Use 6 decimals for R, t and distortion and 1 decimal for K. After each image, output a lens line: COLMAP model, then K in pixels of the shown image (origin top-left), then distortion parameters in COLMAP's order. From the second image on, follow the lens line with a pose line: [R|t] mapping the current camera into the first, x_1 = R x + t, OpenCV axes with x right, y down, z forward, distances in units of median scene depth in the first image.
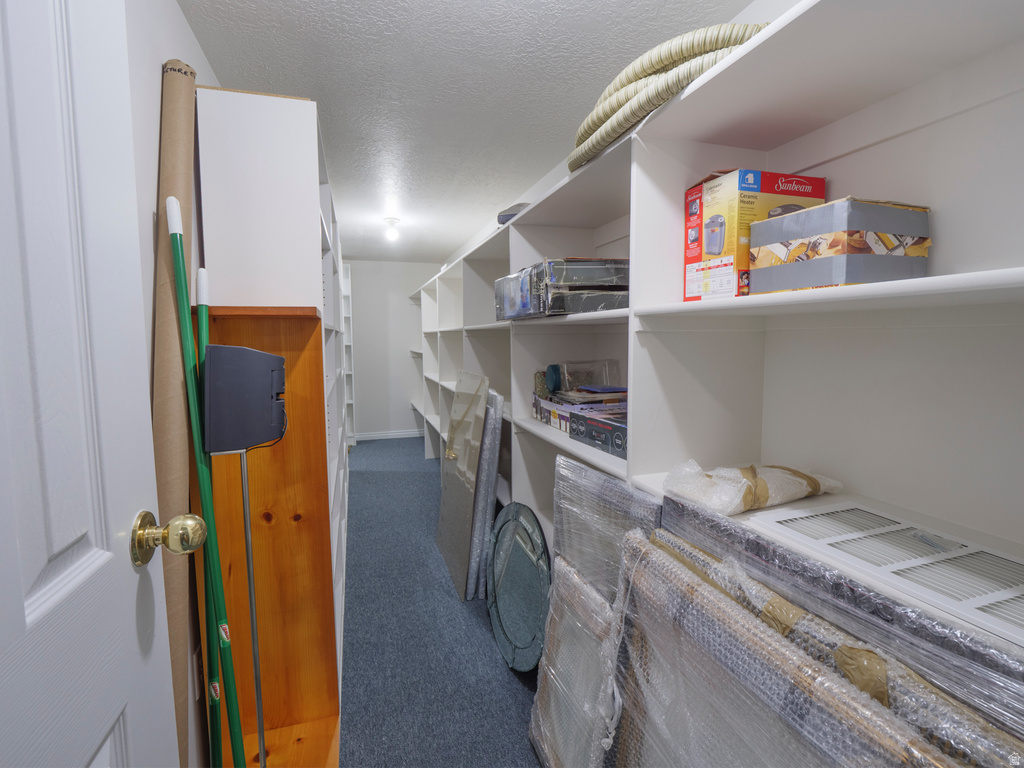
lens RADIAL K [[492.1, 0, 510.6], [0, 492.1, 381.0], [0, 0, 1]] dist [-0.014862, 0.000111]
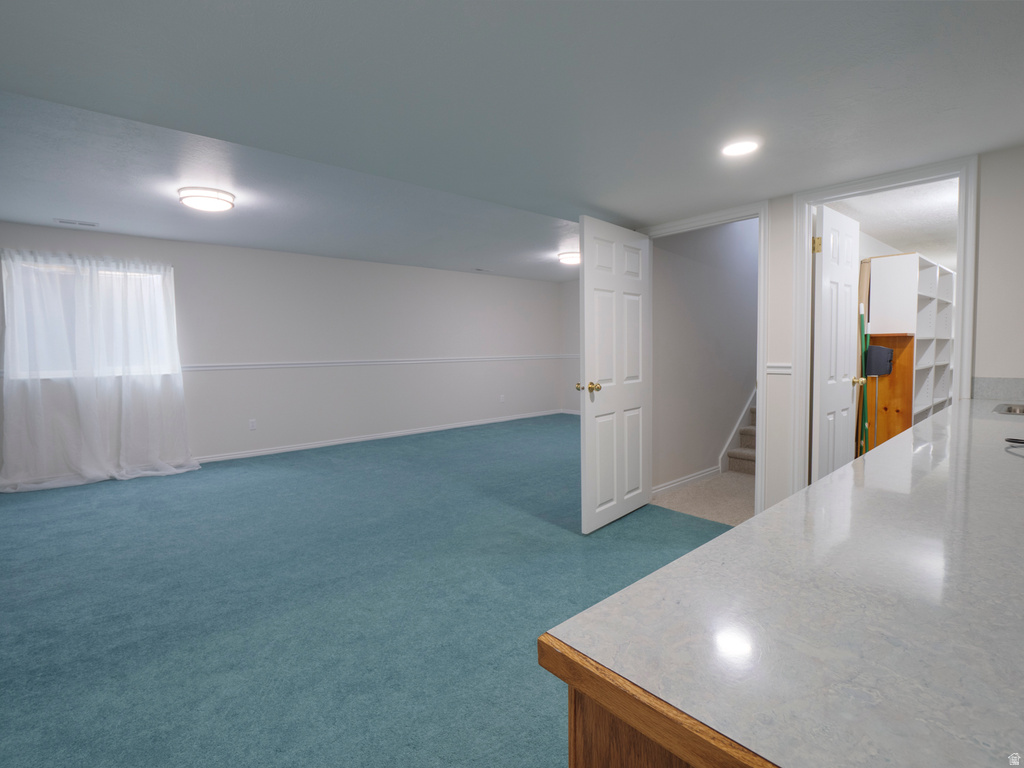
lens RADIAL K [[492.1, 0, 510.6], [0, 492.1, 381.0], [0, 0, 1]] dist [-0.014862, 0.000111]
pose [[0.389825, 0.053521, -0.919332, 1.488720], [-0.070378, 0.997122, 0.028207, 0.243331], [0.918196, 0.053705, 0.392470, -2.513422]]
